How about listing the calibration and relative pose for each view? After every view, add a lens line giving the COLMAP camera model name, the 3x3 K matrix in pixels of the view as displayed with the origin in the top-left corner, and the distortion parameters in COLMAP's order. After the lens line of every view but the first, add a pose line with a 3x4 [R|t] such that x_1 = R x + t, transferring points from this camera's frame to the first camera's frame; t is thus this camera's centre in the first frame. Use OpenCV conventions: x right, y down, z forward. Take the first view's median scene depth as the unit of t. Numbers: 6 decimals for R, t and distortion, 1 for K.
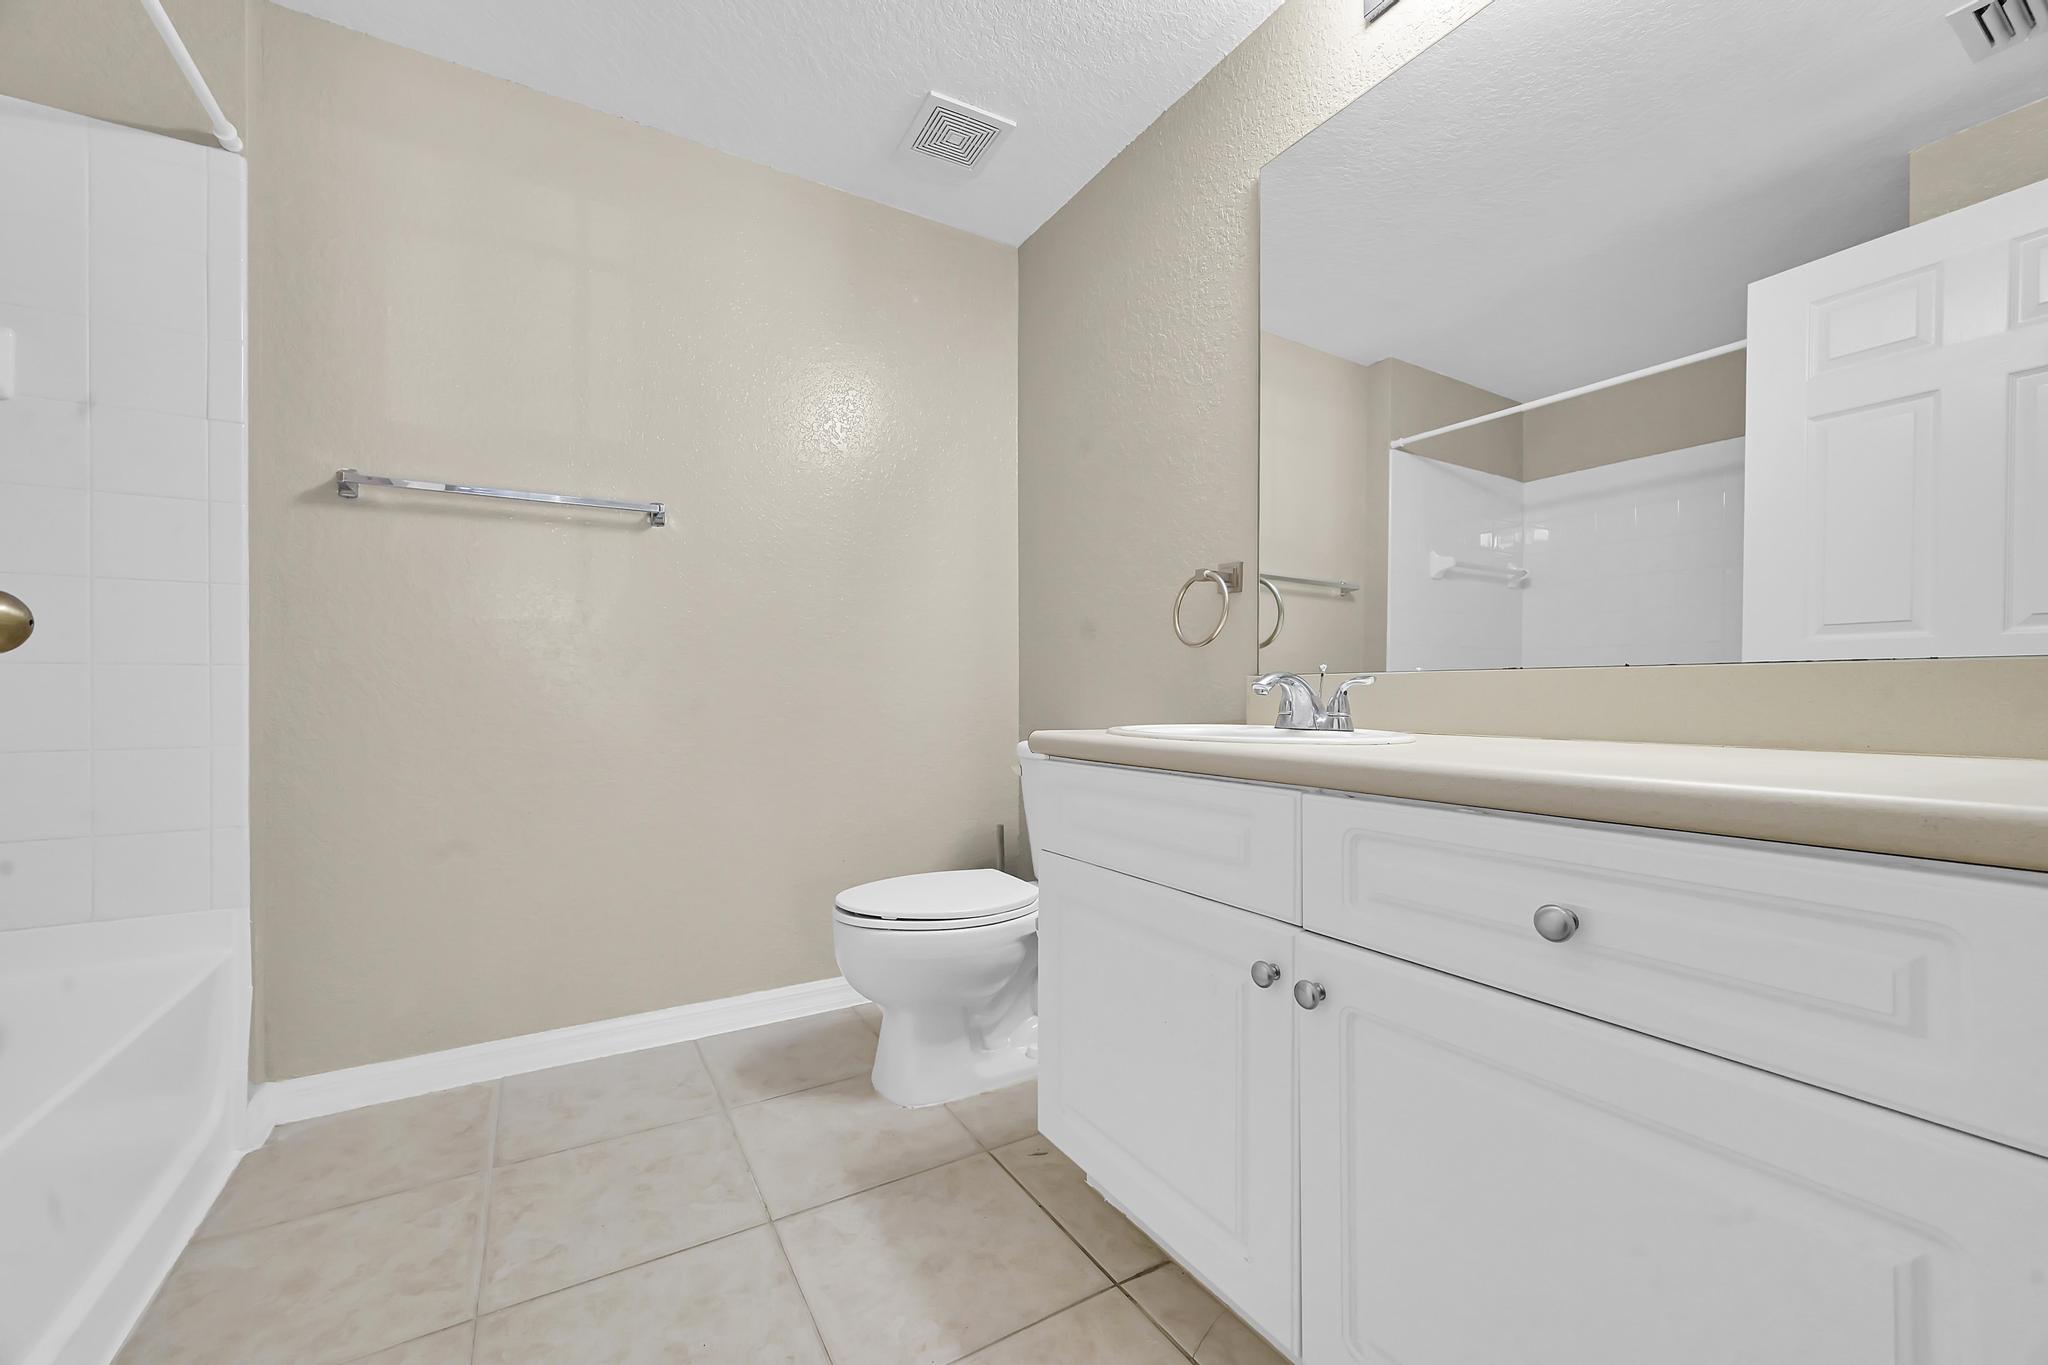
lens RADIAL K [[812.4, 0, 1023.3], [0, 812.4, 668.8], [0, 0, 1]] dist [0.000139, 0.000025]
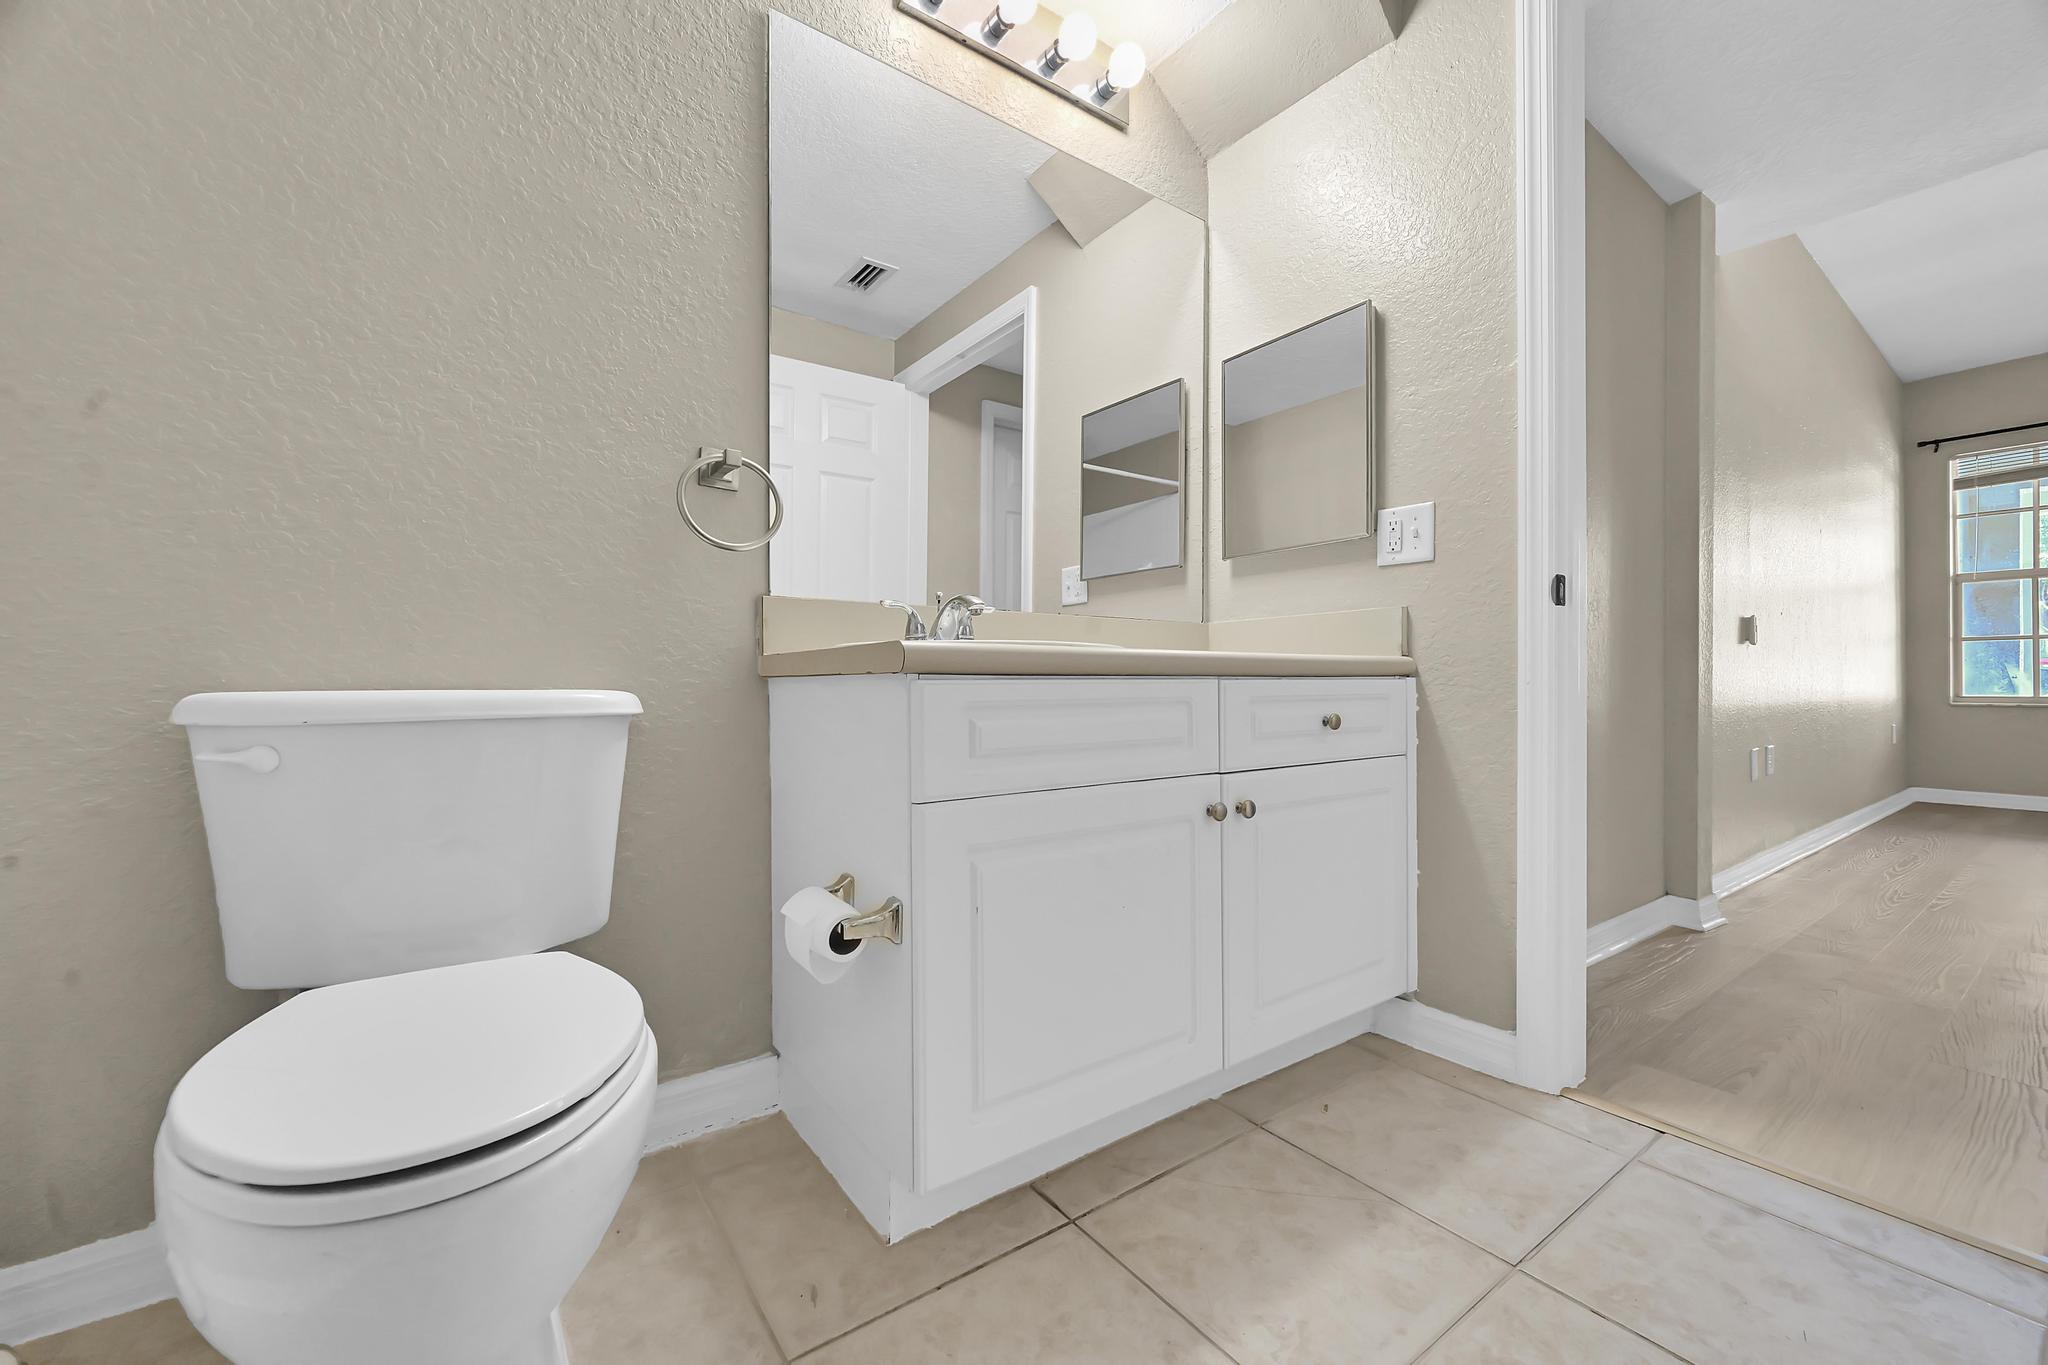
lens RADIAL K [[808.0, 0, 1020.0], [0, 808.0, 686.8], [0, 0, 1]] dist [0.003853, 0.000098]
pose [[-0.072765, -0.002813, 0.997345, -0.894509], [-0.017919, 0.999838, 0.001512, 0.144876], [-0.997188, -0.017761, -0.072803, 1.241374]]
